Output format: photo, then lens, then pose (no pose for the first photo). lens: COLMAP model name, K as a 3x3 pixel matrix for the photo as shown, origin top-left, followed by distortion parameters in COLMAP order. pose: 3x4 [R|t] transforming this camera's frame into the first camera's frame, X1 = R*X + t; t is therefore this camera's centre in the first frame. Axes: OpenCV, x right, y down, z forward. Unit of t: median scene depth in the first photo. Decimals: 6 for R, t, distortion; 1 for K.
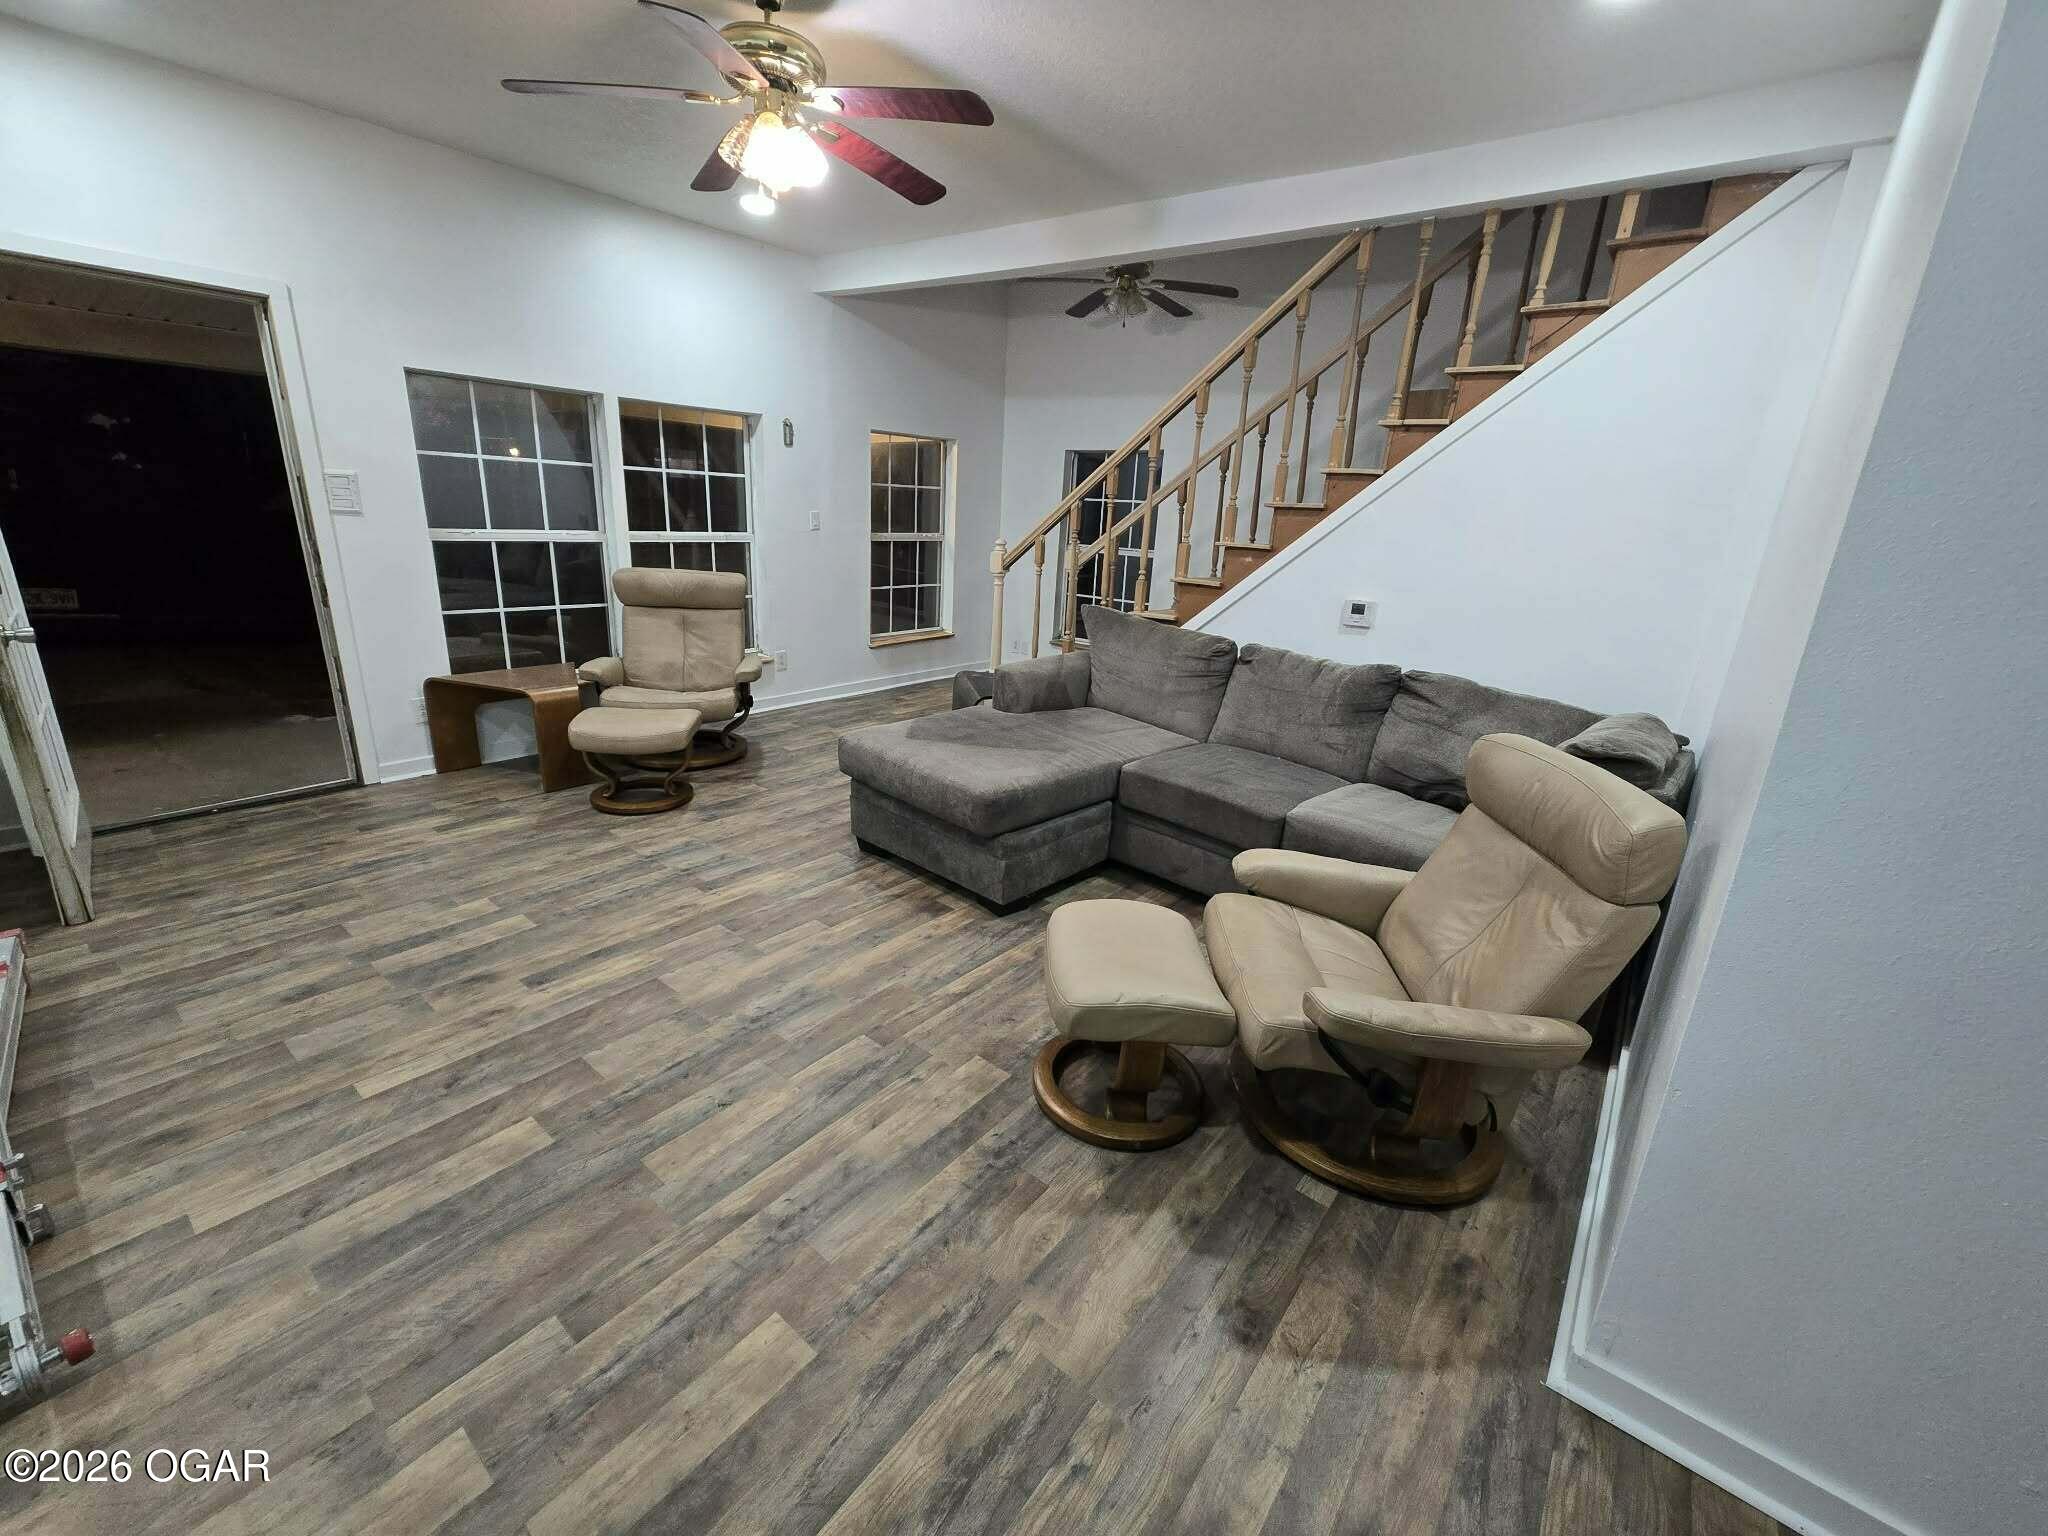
lens RADIAL K [[836.9, 0, 1023.1], [0, 836.9, 764.2], [0, 0, 1]] dist [0.002442, -0.000123]
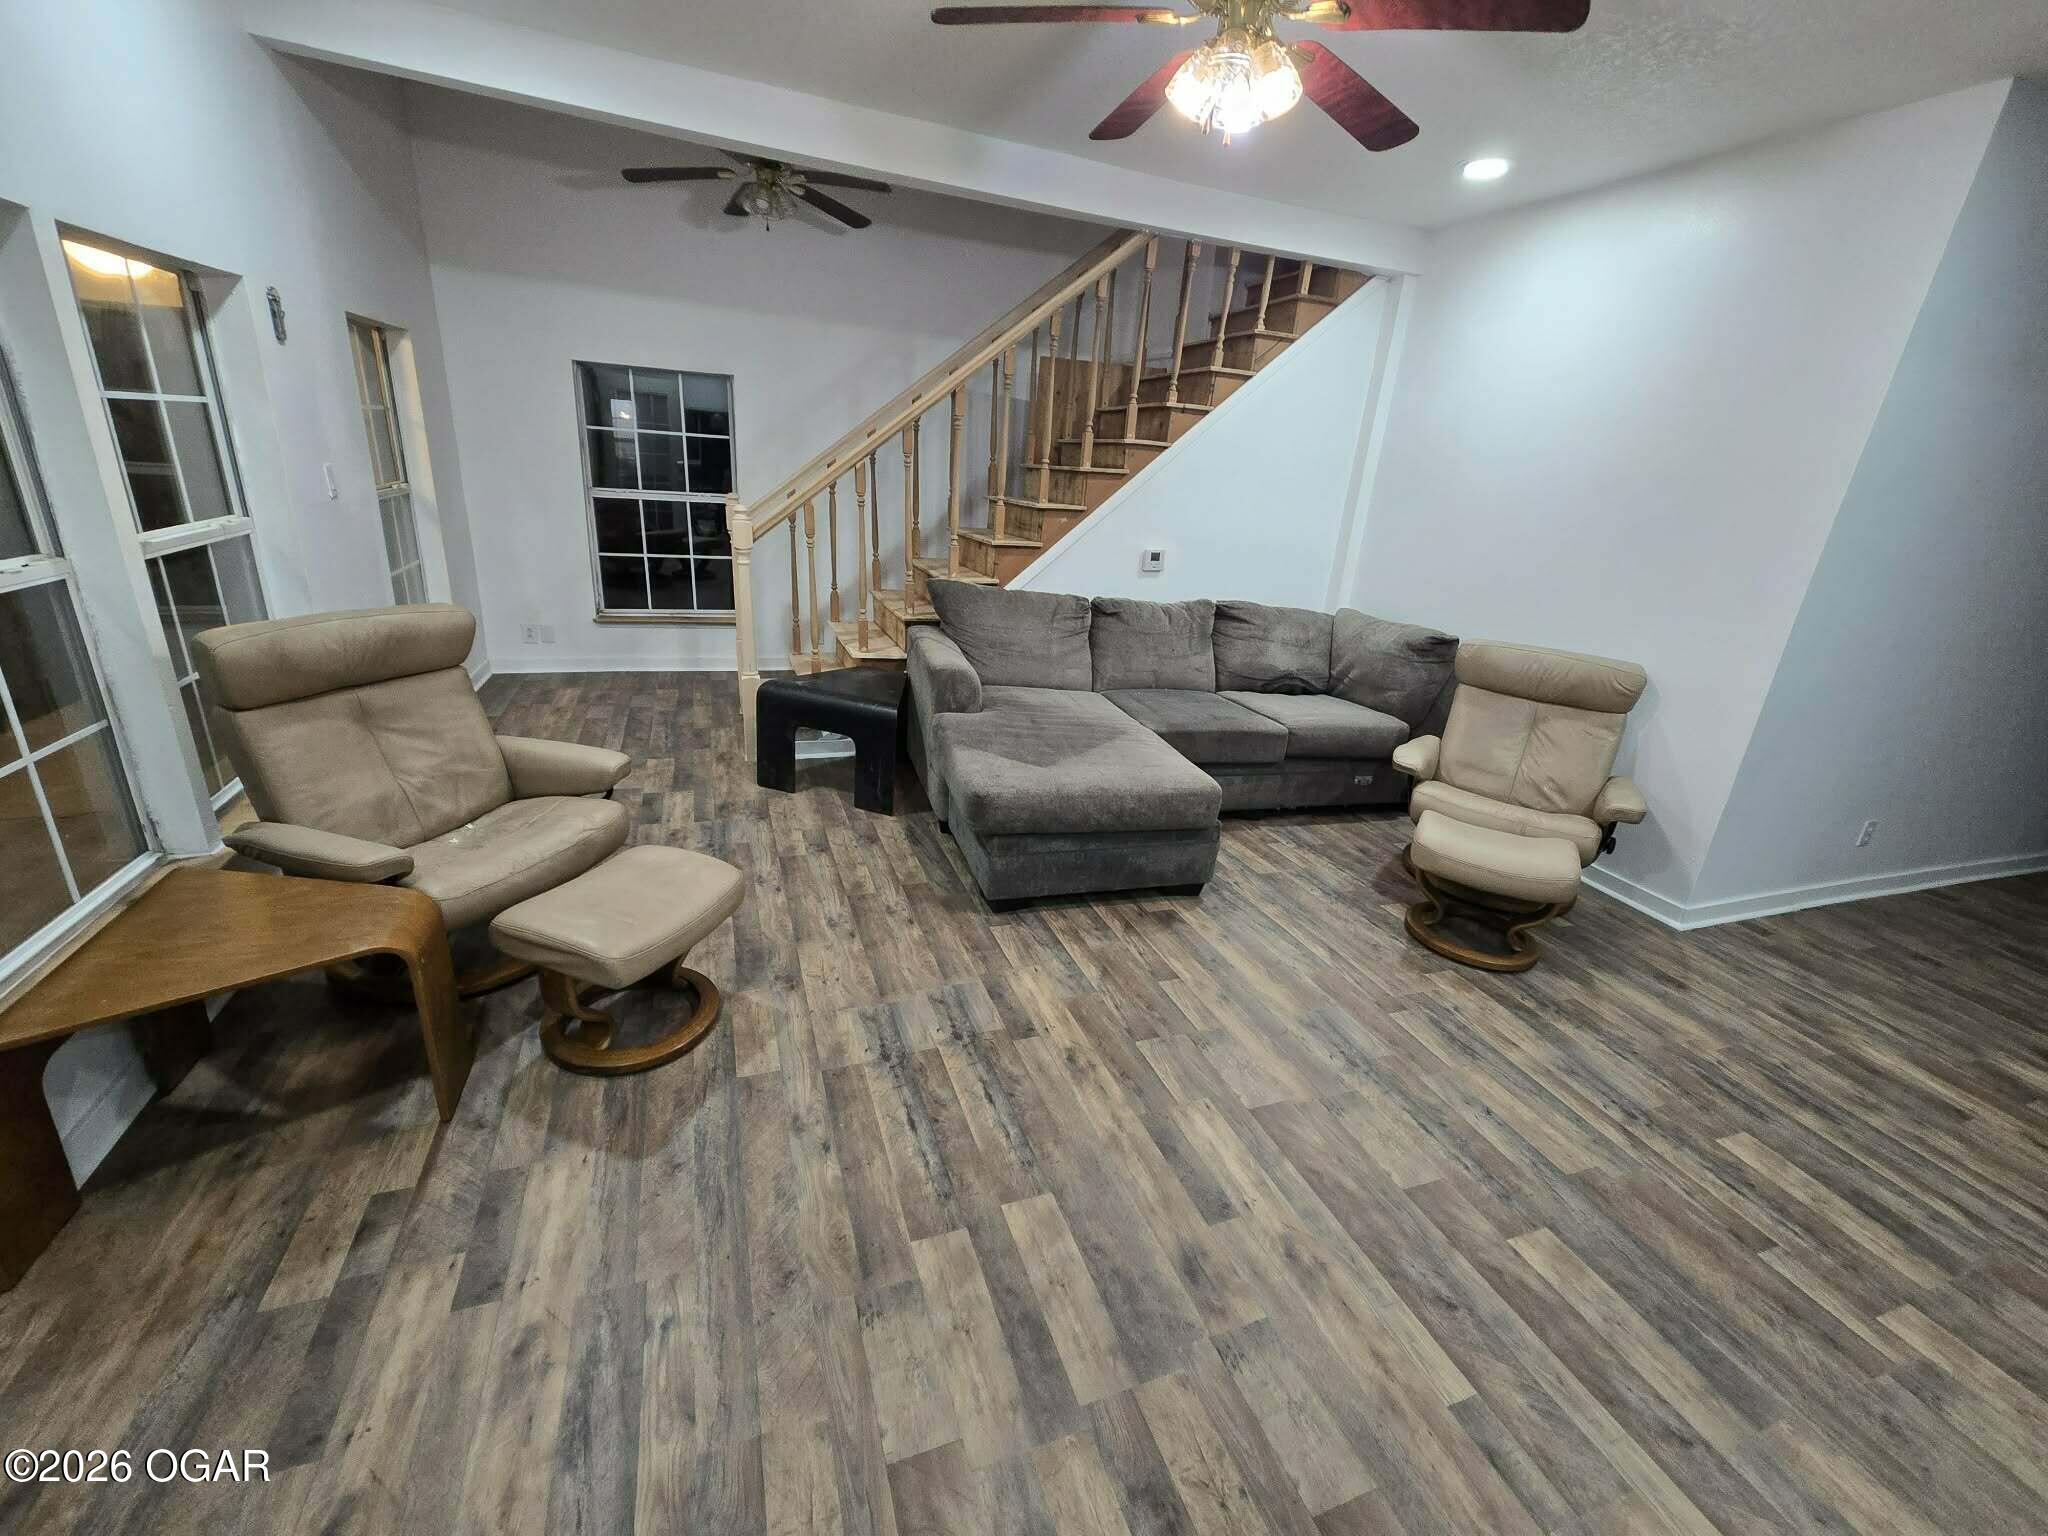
lens RADIAL K [[843.3, 0, 1025.5], [0, 843.3, 759.5], [0, 0, 1]] dist [0.002818, 0.000527]
pose [[0.523407, -0.304856, 0.795681, -0.977808], [0.207921, 0.951274, 0.227697, -0.281222], [-0.826326, 0.046261, 0.561289, 0.597195]]
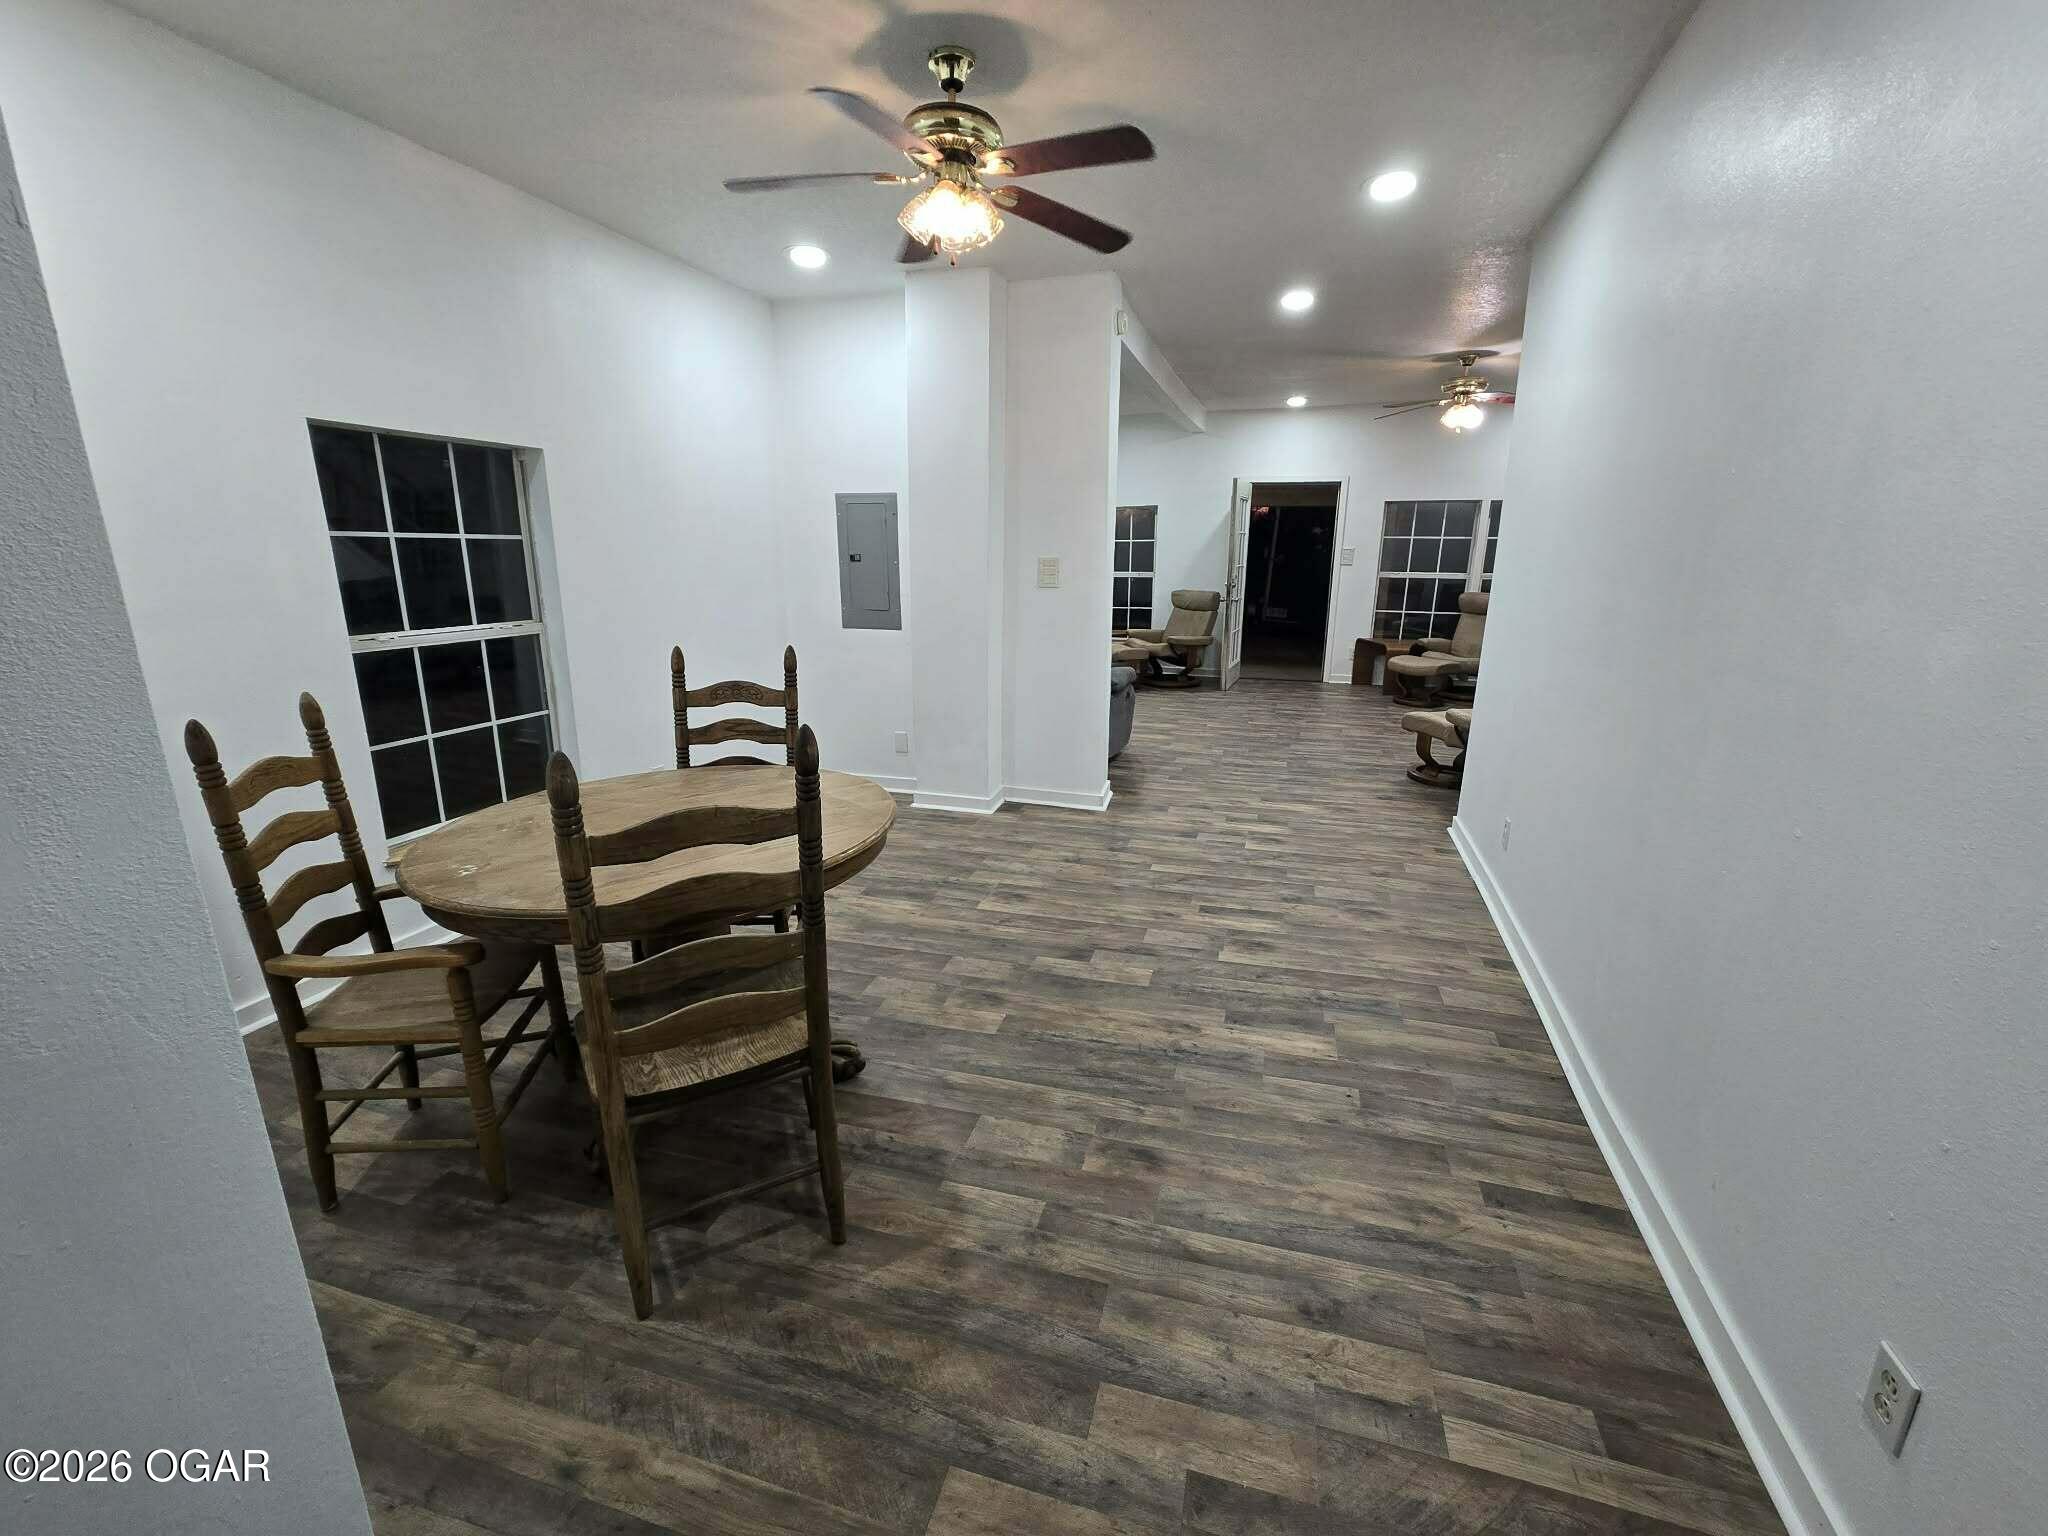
lens RADIAL K [[836.9, 0, 1023.1], [0, 836.9, 764.2], [0, 0, 1]] dist [0.002442, -0.000123]
pose [[0.363324, 0.187273, -0.912647, 1.413246], [-0.263205, 0.960317, 0.092273, 0.330477], [0.893711, 0.206688, 0.398197, -0.807172]]
